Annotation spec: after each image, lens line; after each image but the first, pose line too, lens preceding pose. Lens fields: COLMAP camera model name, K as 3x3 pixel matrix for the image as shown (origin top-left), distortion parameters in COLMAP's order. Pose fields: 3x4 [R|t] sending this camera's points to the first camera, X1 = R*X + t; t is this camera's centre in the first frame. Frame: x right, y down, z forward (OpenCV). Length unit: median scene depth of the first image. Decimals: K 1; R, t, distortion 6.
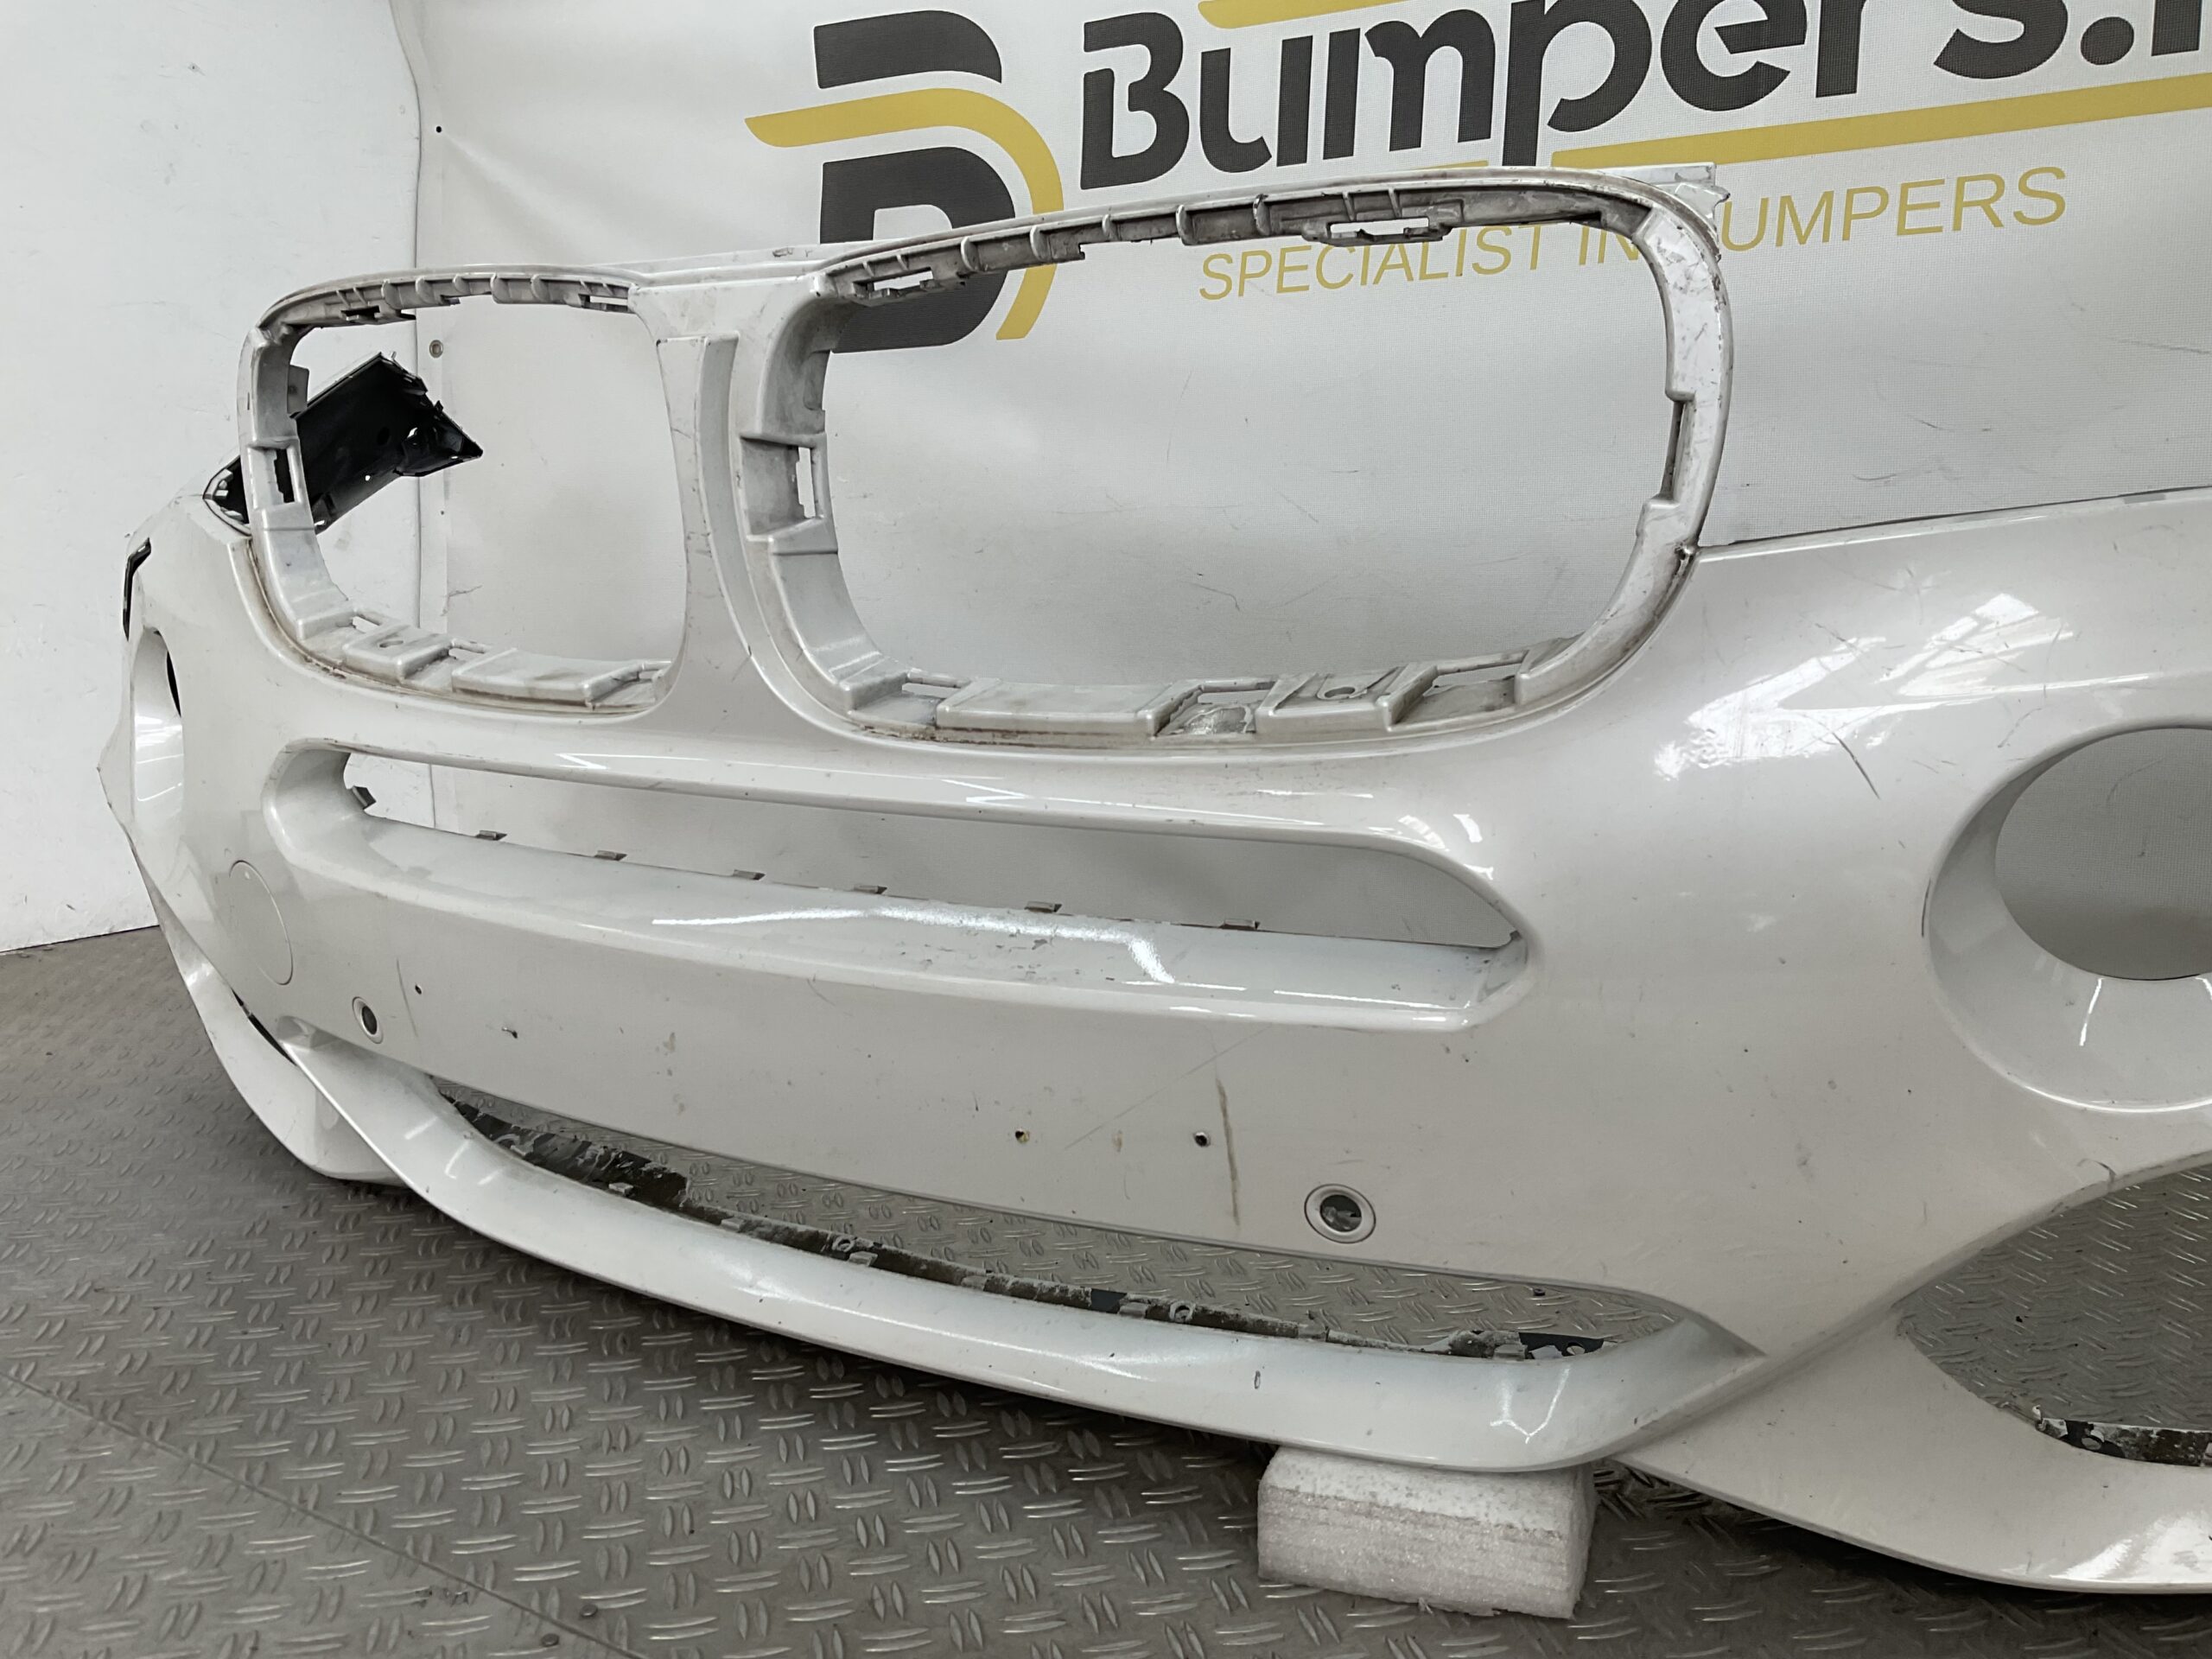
lens RADIAL K [[1834.1, 0, 1109.2], [0, 1834.1, 824.1], [0, 0, 1]] dist [0.073683, -0.139715]
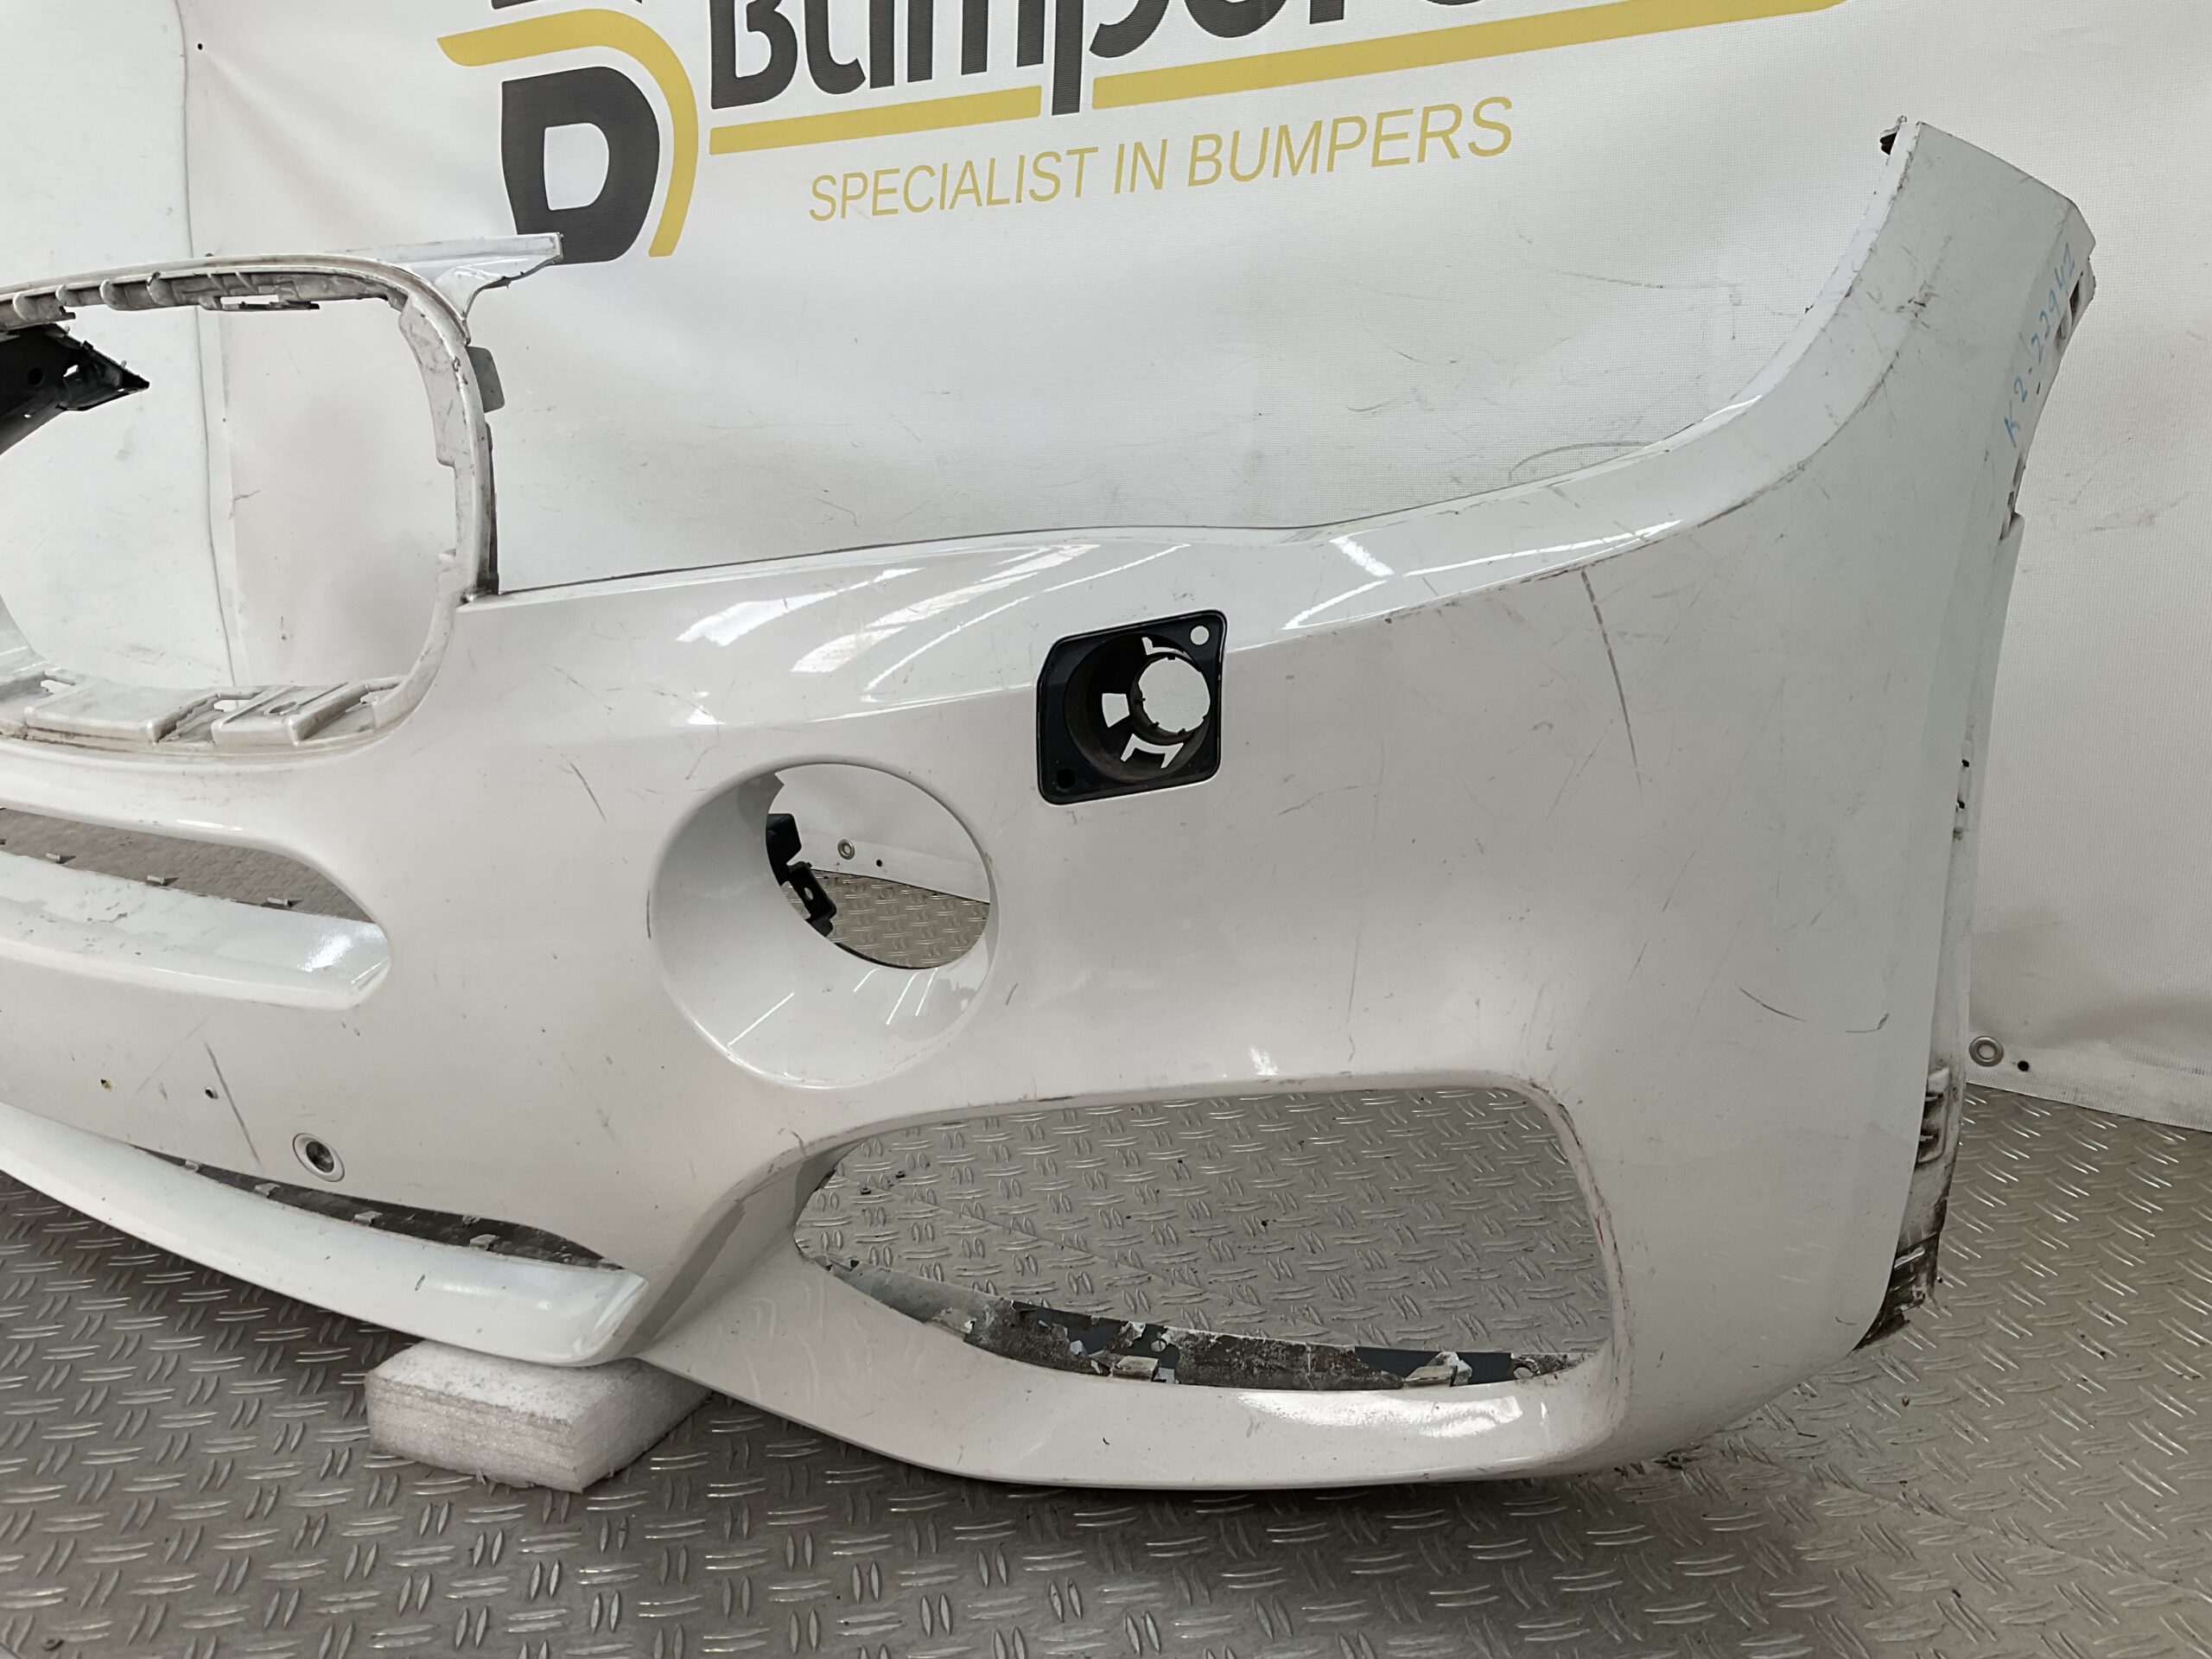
lens RADIAL K [[1834.1, 0, 1113.0], [0, 1834.1, 831.5], [0, 0, 1]] dist [0.073683, -0.139715]
pose [[0.997706, 0.000228, -0.067690, 0.492663], [0.006003, 0.995756, 0.091836, -0.067380], [0.067424, -0.092032, 0.993471, -0.073594]]
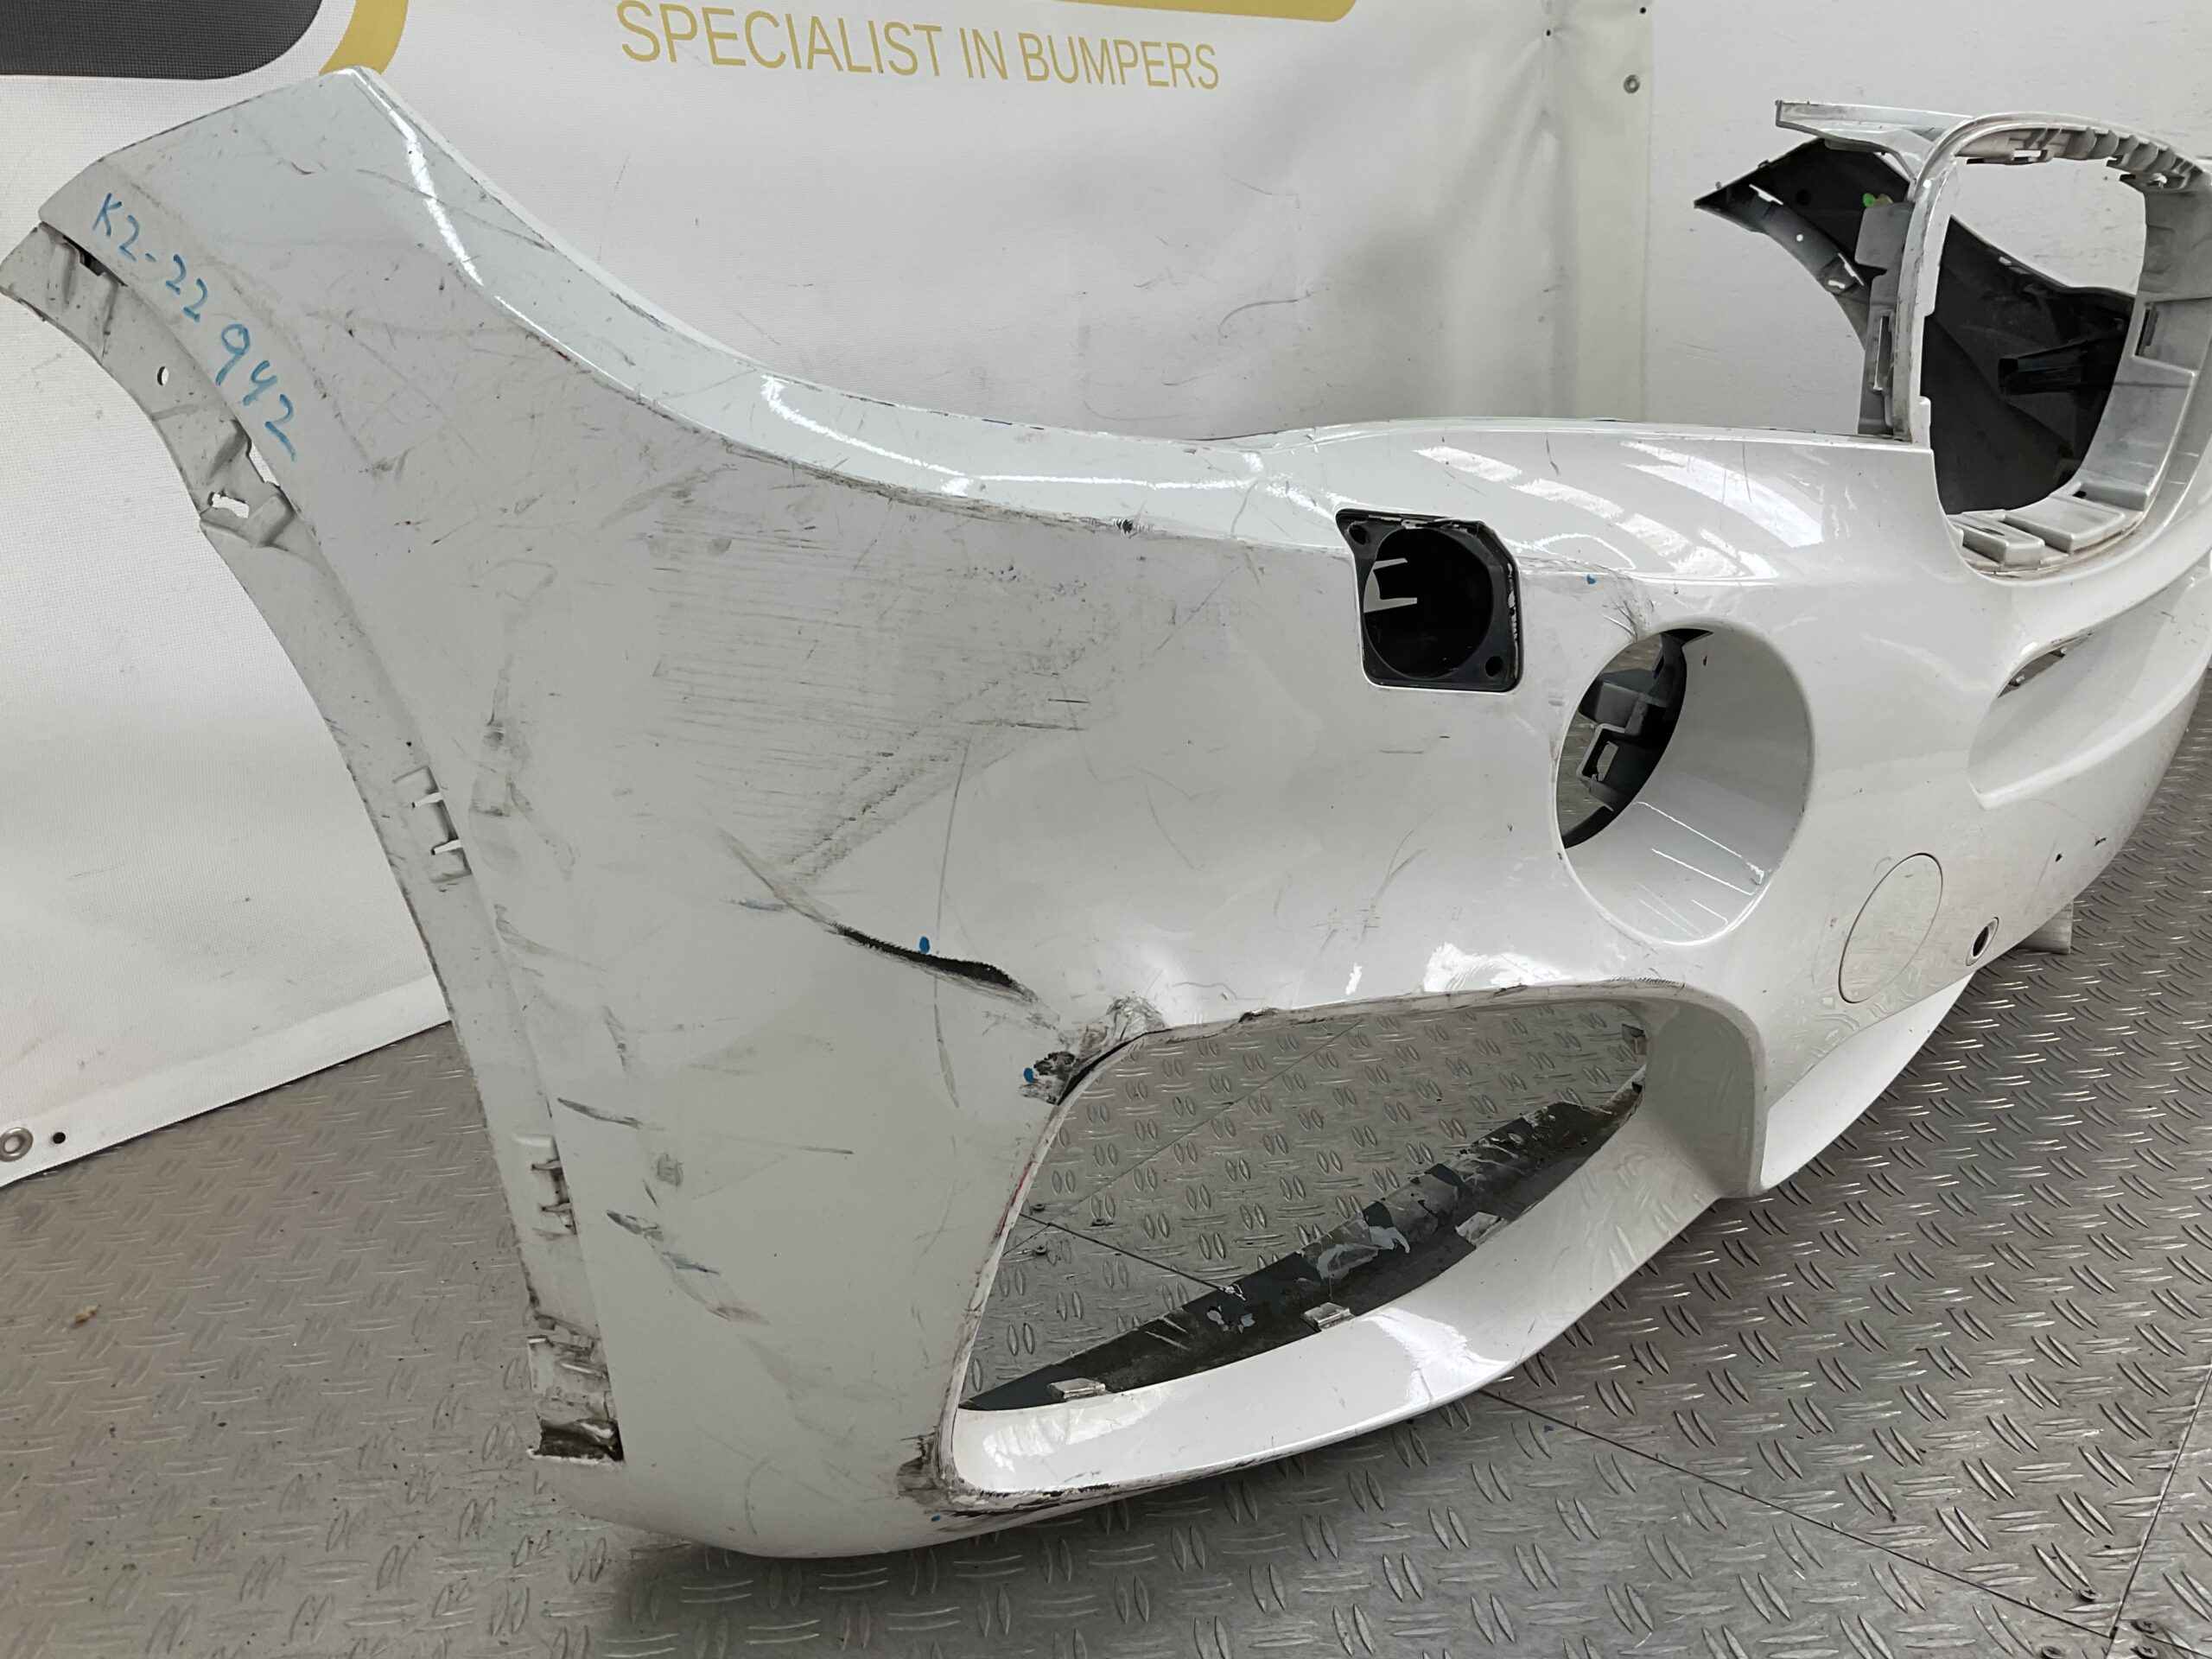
lens RADIAL K [[1834.1, 0, 1124.9], [0, 1834.1, 819.5], [0, 0, 1]] dist [0.073683, -0.139715]
pose [[0.117571, -0.302953, 0.945726, -1.277476], [0.182365, 0.942722, 0.279319, -0.282063], [-0.976176, 0.139627, 0.166084, 1.226181]]
